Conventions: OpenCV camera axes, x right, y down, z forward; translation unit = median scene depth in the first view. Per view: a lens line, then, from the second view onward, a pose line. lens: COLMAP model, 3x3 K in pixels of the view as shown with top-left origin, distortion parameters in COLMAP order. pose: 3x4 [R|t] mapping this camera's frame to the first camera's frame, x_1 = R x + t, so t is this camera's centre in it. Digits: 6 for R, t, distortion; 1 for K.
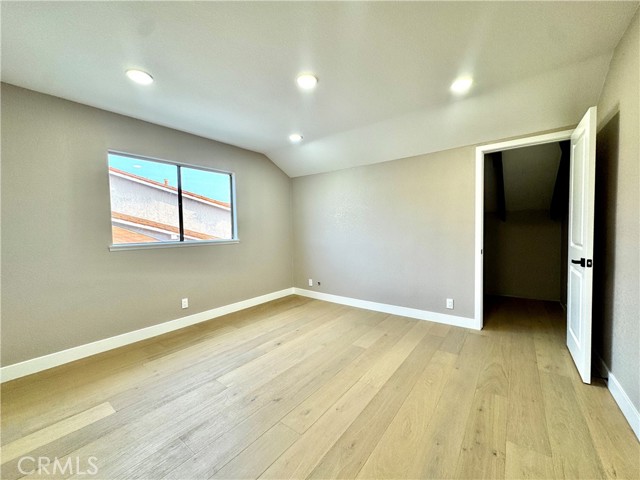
lens RADIAL K [[255.6, 0, 320.0], [0, 255.6, 240.0], [0, 0, 1]] dist [-0.001858, 0.000334]
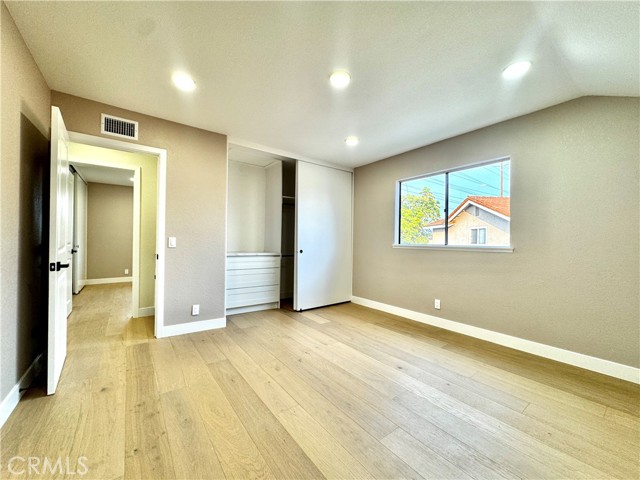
lens RADIAL K [[255.6, 0, 320.0], [0, 255.6, 240.0], [0, 0, 1]] dist [-0.001858, 0.000334]
pose [[-0.270740, 0.014231, -0.962547, 0.766080], [-0.045897, 0.998563, 0.027673, -0.026643], [0.961558, 0.051670, -0.269698, 1.020782]]
